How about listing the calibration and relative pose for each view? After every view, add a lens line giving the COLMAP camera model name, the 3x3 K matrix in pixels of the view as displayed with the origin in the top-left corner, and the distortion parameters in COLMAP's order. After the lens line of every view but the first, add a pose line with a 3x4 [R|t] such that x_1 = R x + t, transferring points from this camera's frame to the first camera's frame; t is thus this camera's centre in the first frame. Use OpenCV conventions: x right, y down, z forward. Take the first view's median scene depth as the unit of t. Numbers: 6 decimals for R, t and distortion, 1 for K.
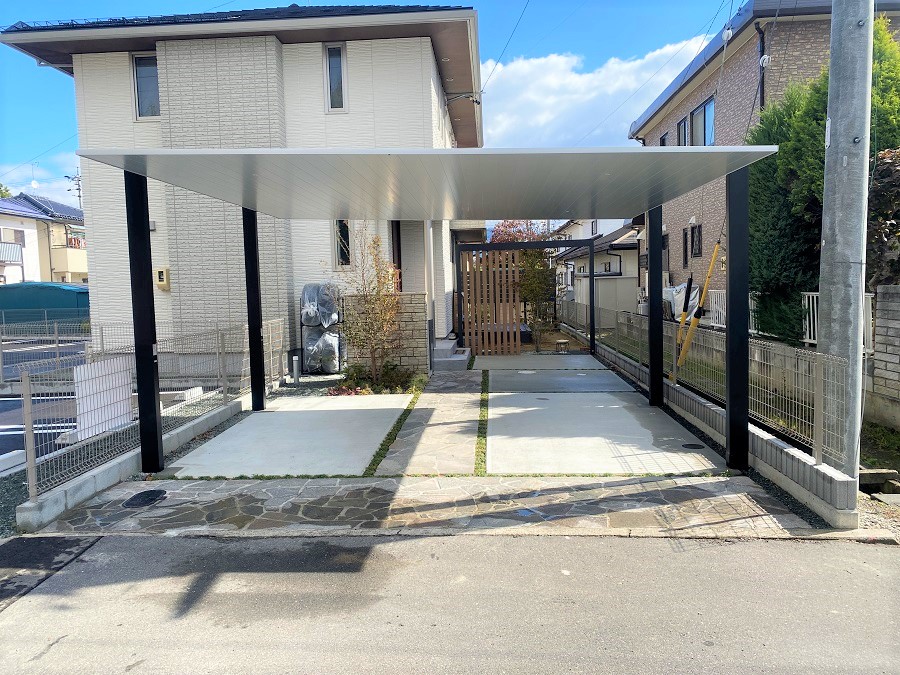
lens RADIAL K [[707.1, 0, 450.4], [0, 707.1, 334.8], [0, 0, 1]] dist [0.011340, -0.002426]
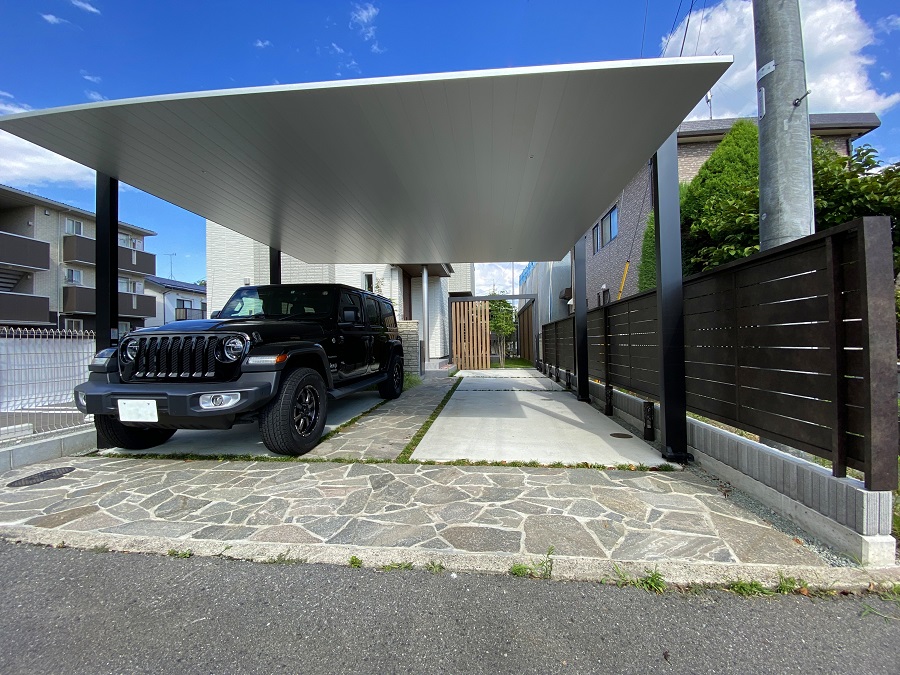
lens RADIAL K [[376.3, 0, 450.0], [0, 376.3, 337.5], [0, 0, 1]] dist [0.001684, -0.009903]
pose [[0.998652, 0.008341, -0.051228, 0.130743], [-0.012776, 0.996137, -0.086874, 0.072119], [0.050306, 0.087411, 0.994901, 0.467511]]
